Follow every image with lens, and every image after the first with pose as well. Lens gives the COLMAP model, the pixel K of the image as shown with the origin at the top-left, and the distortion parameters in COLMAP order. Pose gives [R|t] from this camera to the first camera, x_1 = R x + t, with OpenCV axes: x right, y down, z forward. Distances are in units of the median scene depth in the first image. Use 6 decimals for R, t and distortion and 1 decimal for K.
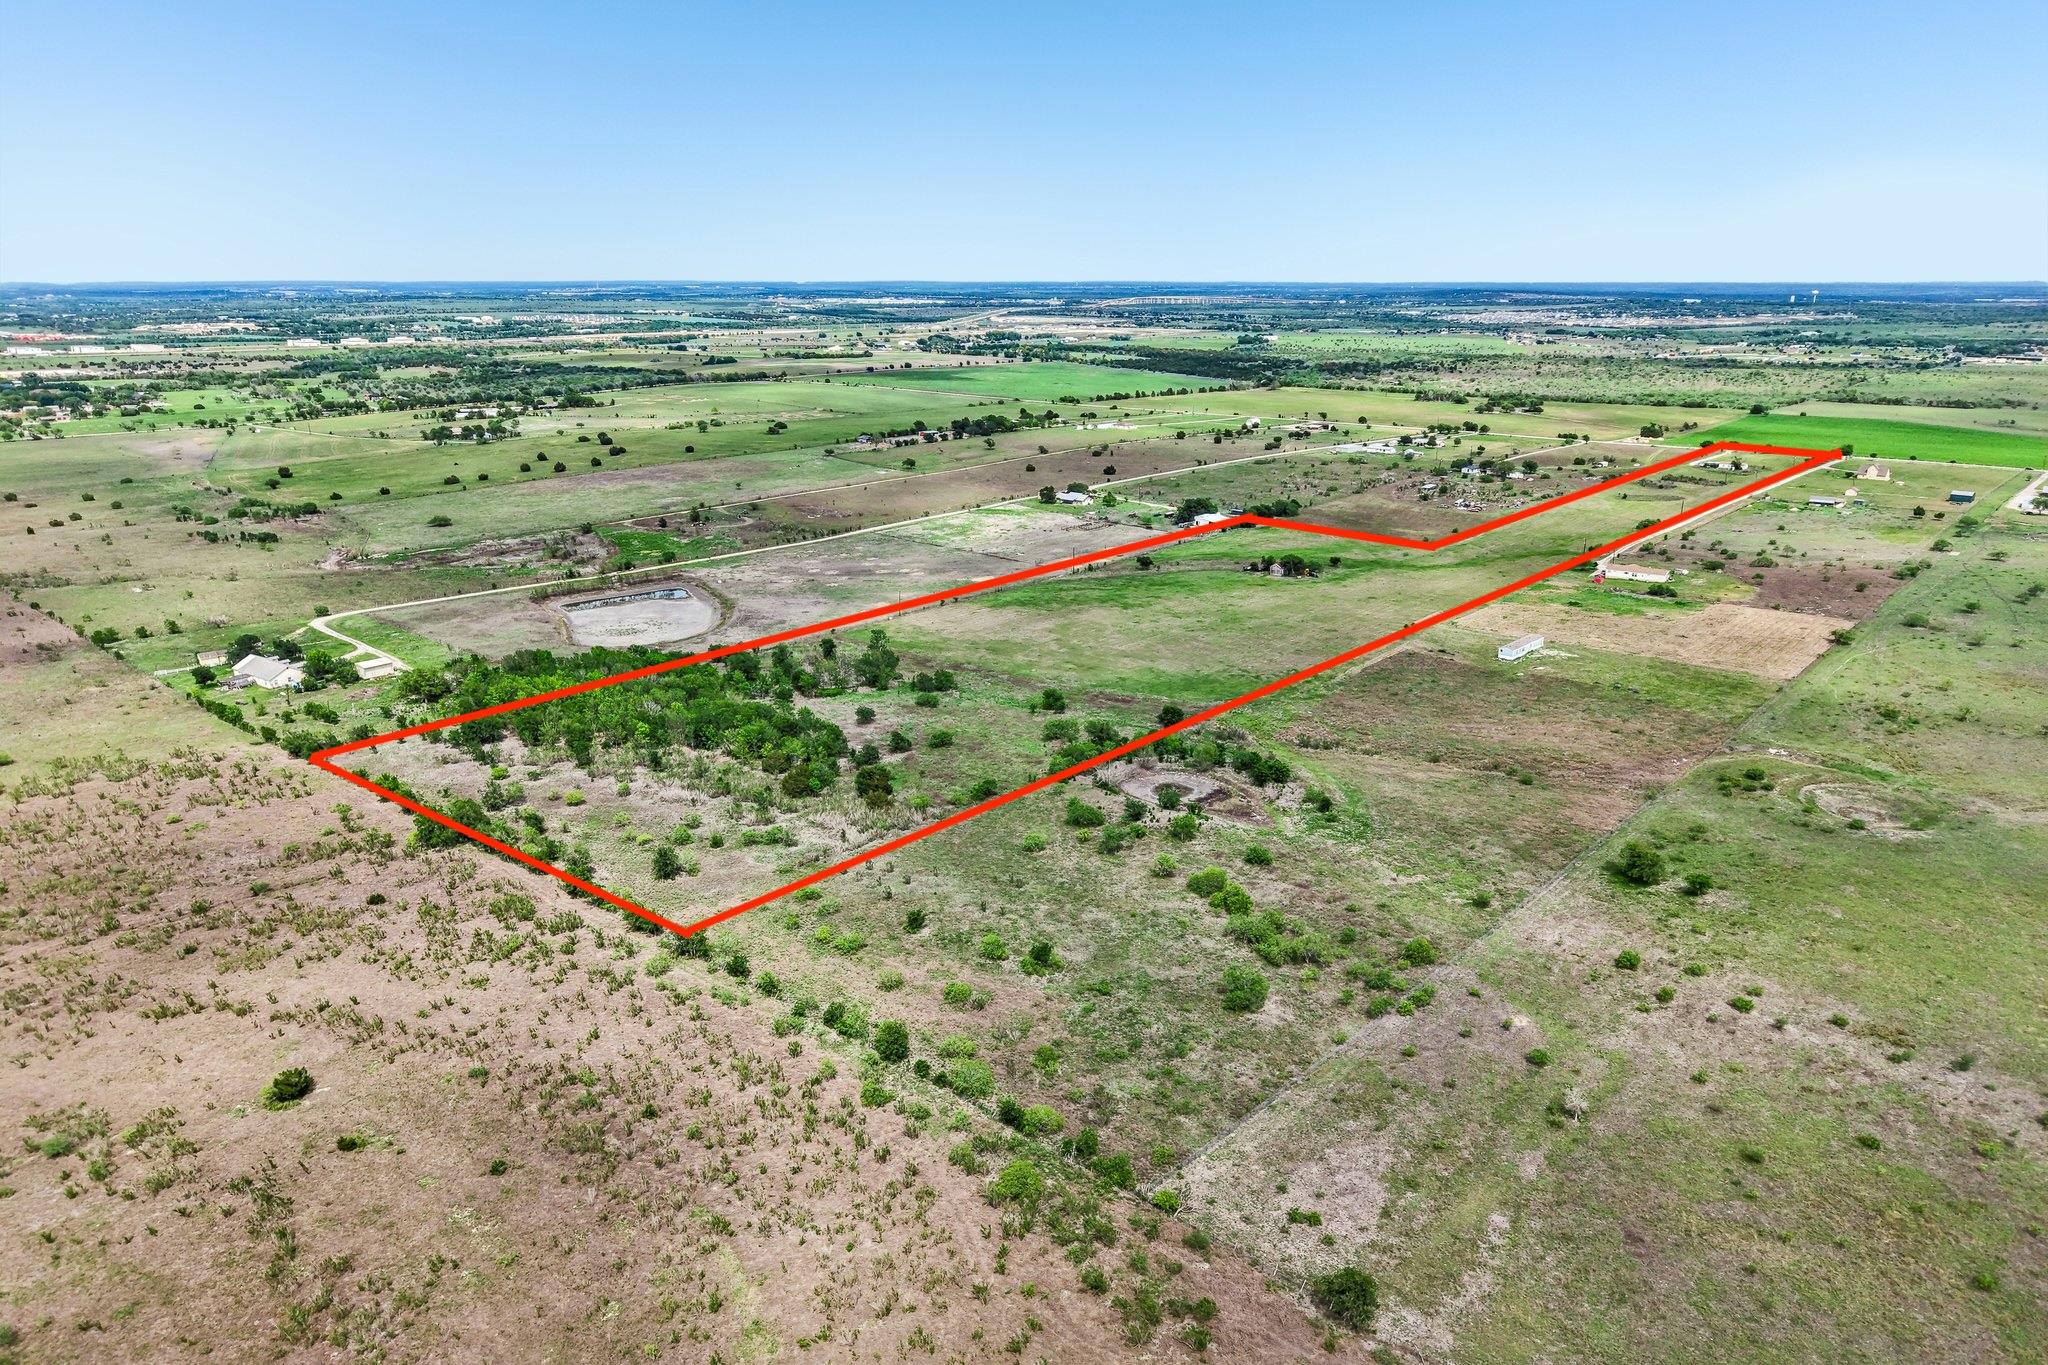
lens RADIAL K [[1365.5, 0, 1024.0], [0, 1365.5, 682.5], [0, 0, 1]] dist [0.047731, -0.059763]
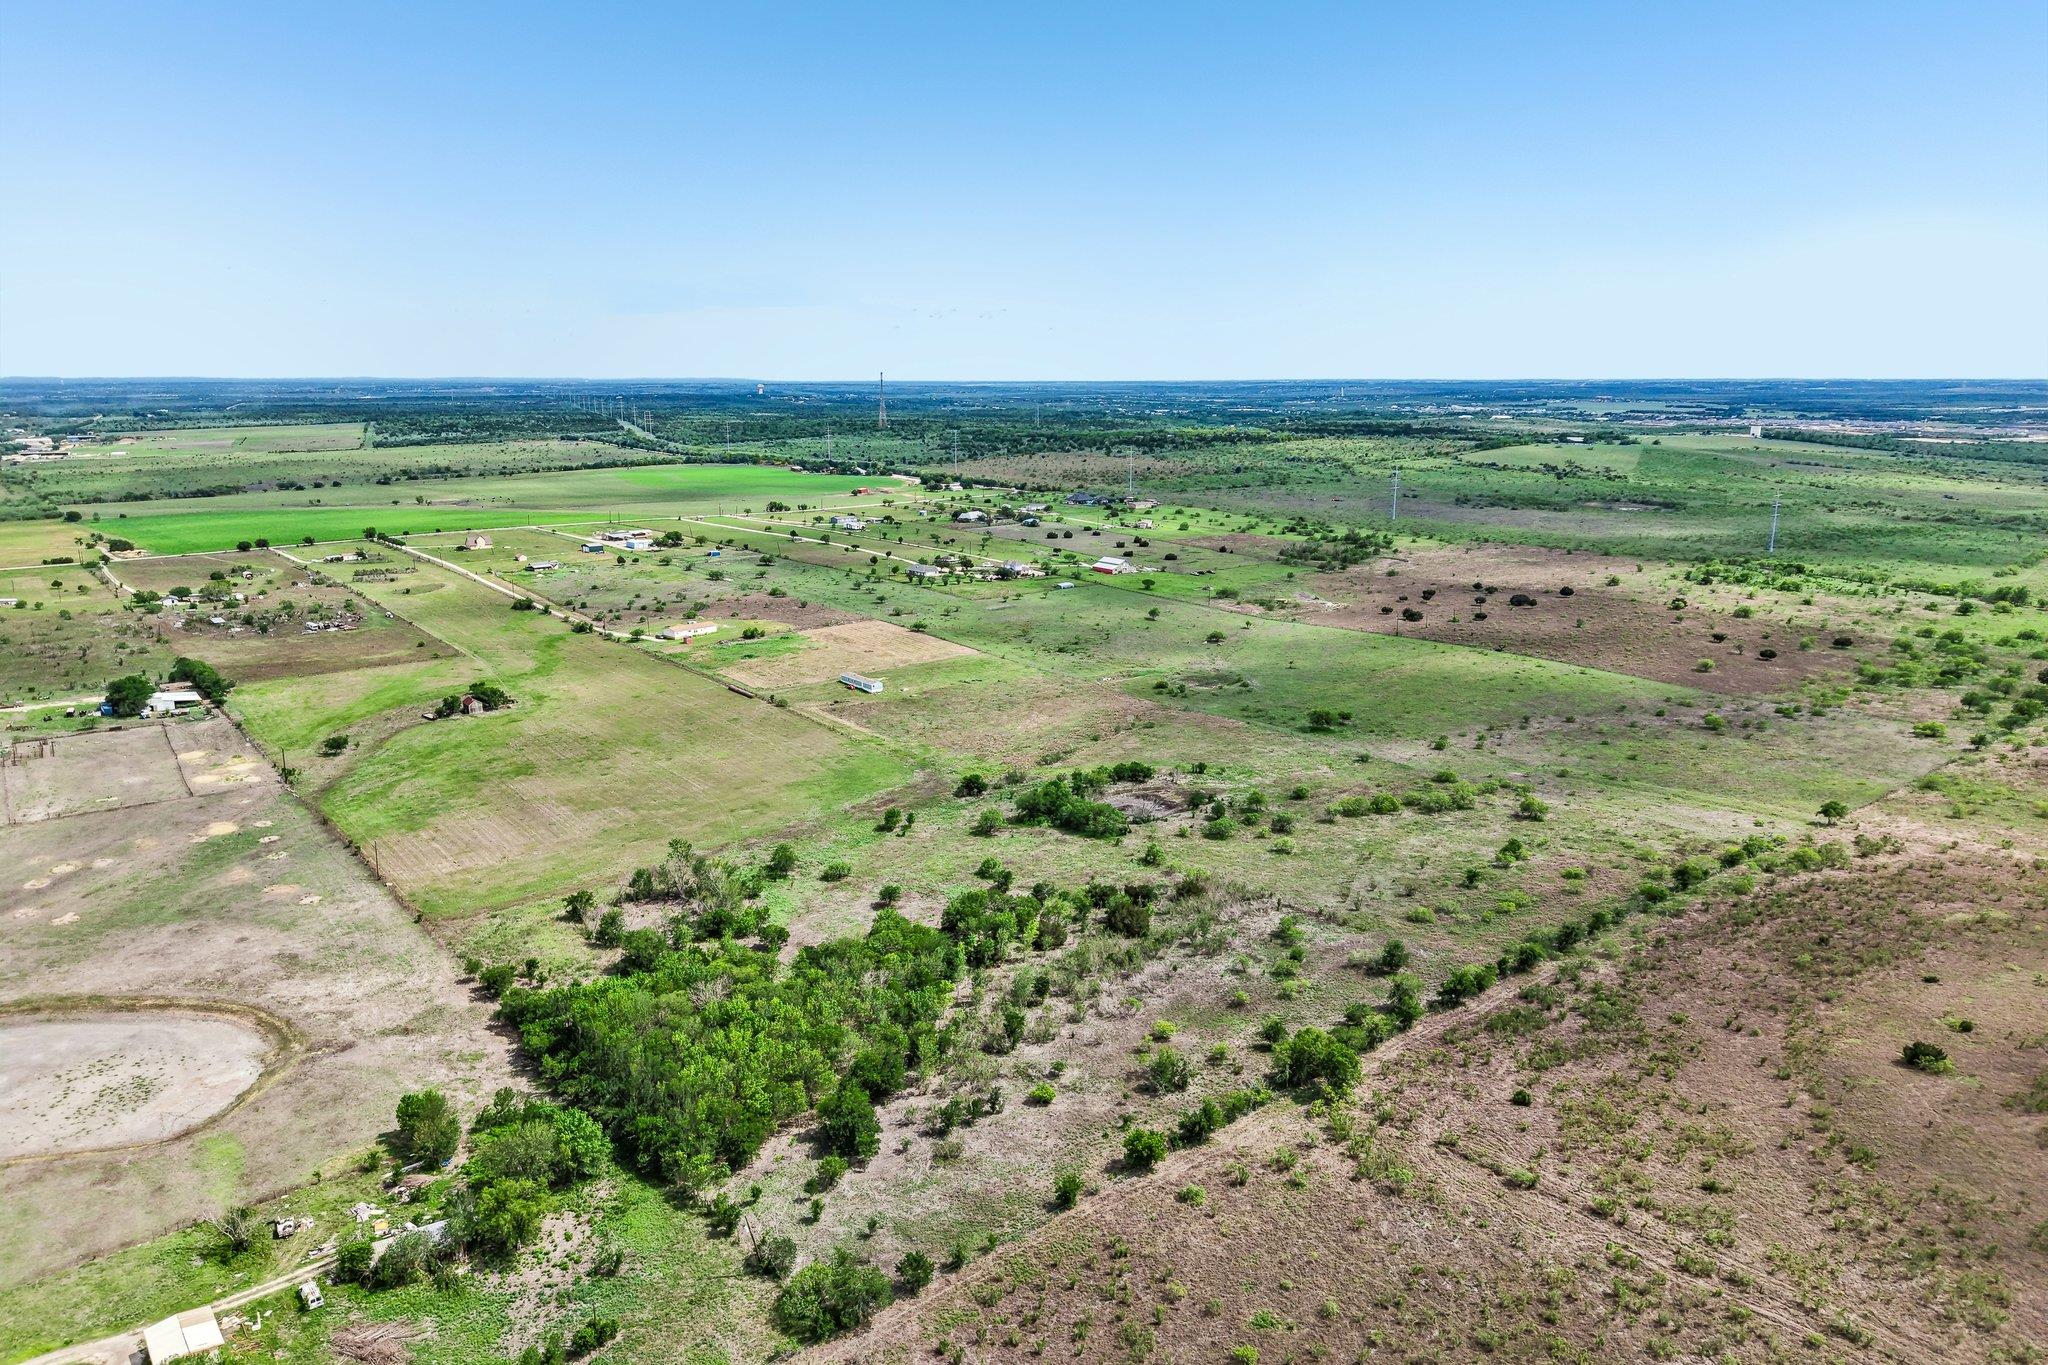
lens RADIAL K [[1365.5, 0, 1024.0], [0, 1365.5, 682.5], [0, 0, 1]] dist [0.047731, -0.059763]
pose [[0.148951, -0.218250, 0.964459, -0.794065], [0.281411, 0.944365, 0.170242, -0.195892], [-0.947956, 0.246051, 0.202082, 0.656097]]
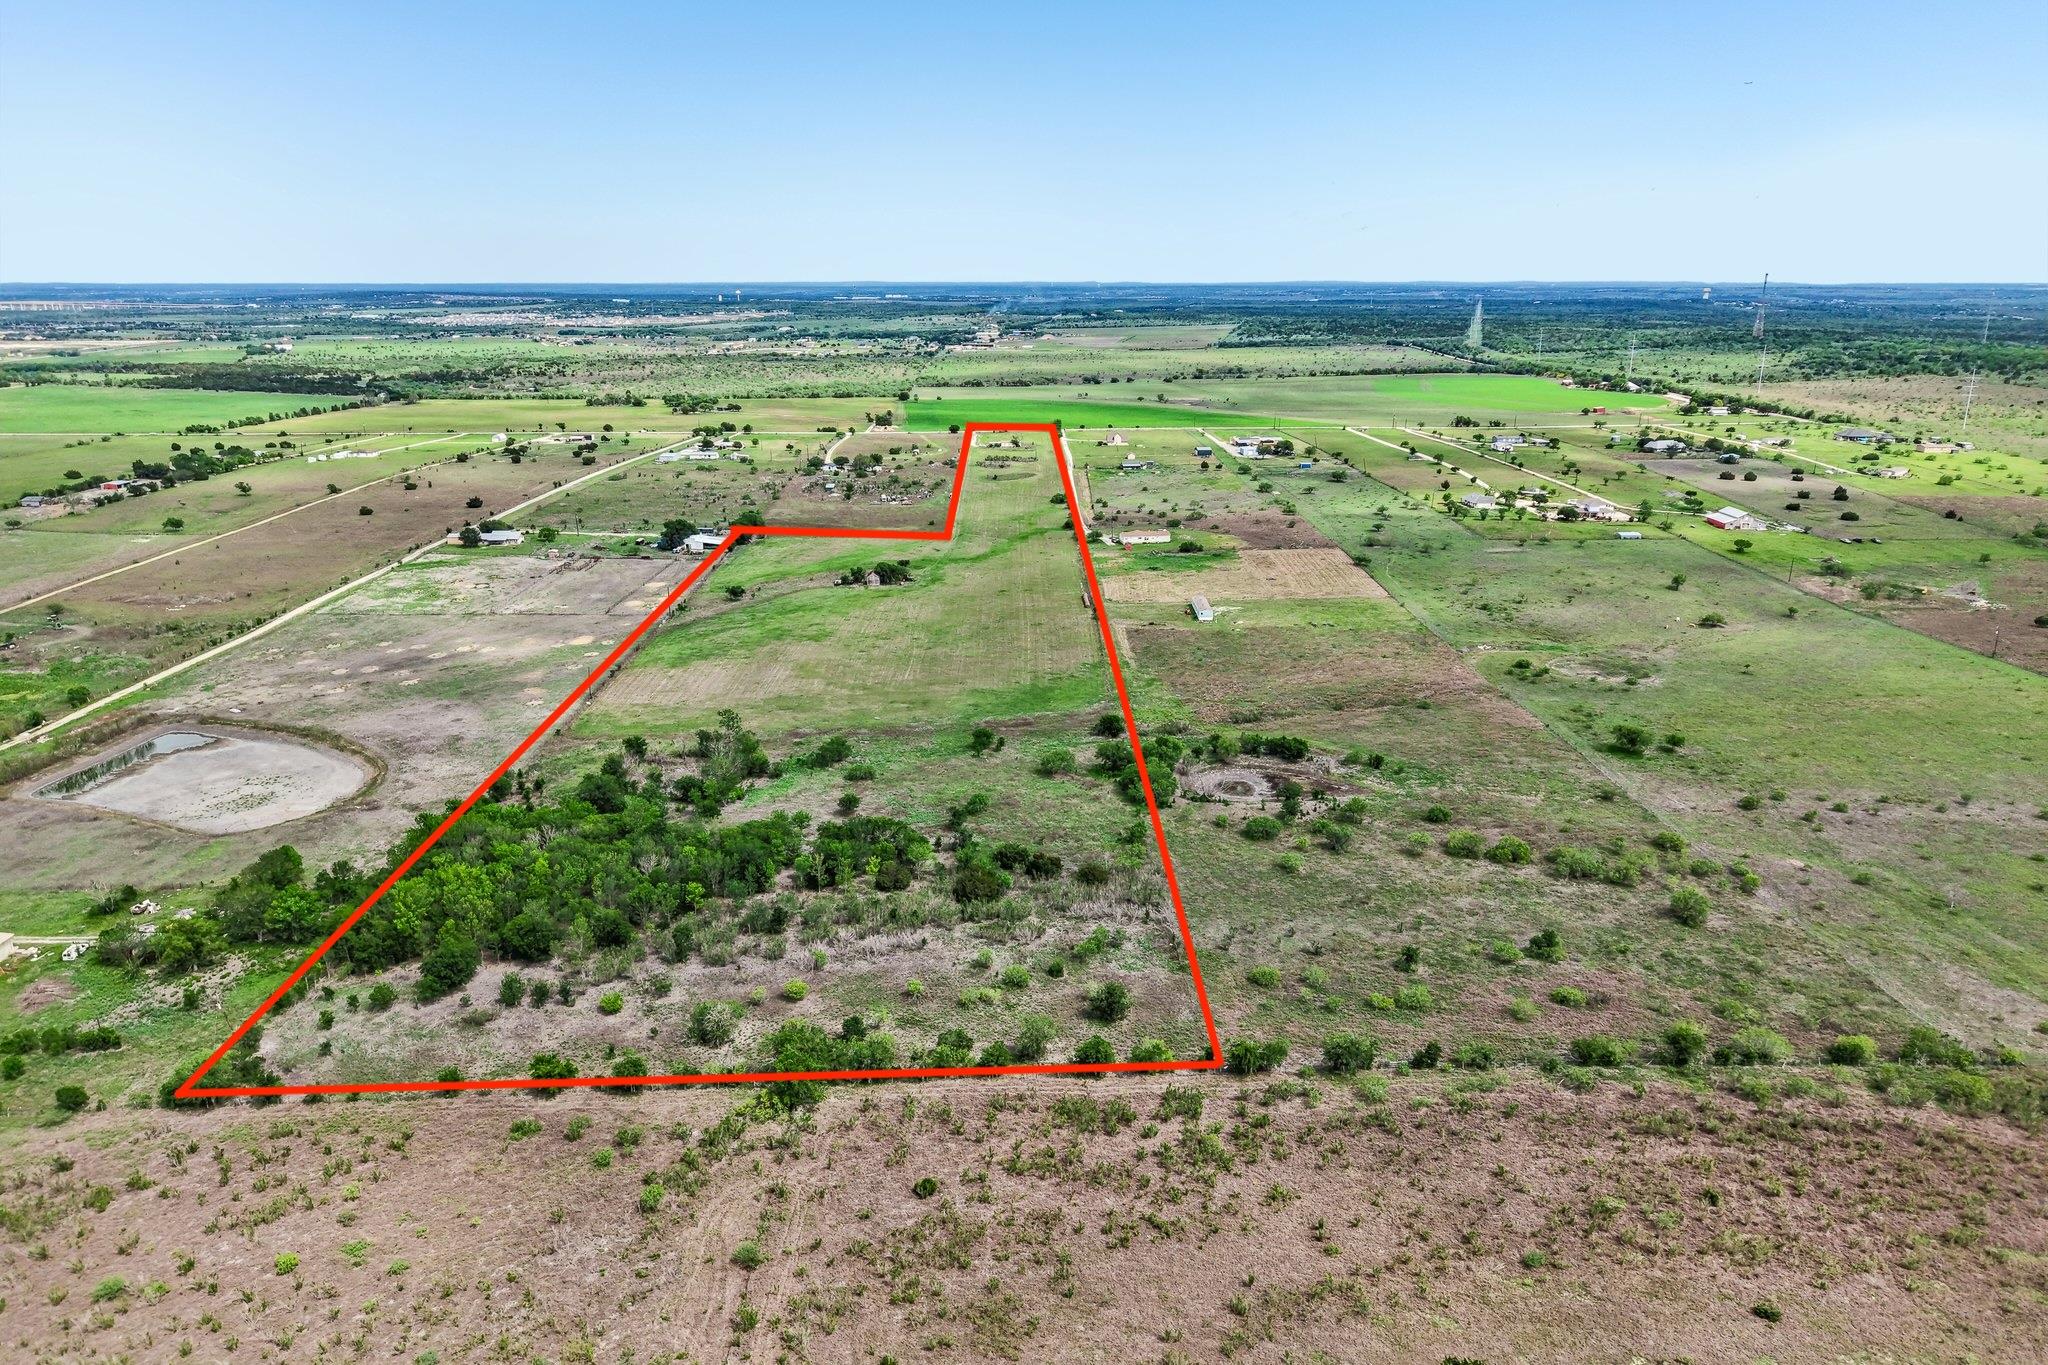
lens RADIAL K [[1365.5, 0, 1024.0], [0, 1365.5, 682.5], [0, 0, 1]] dist [0.047731, -0.059763]
pose [[0.730843, -0.194758, 0.654170, -0.517827], [0.195215, 0.978034, 0.073083, -0.080597], [-0.654034, 0.074292, 0.752809, 0.267415]]
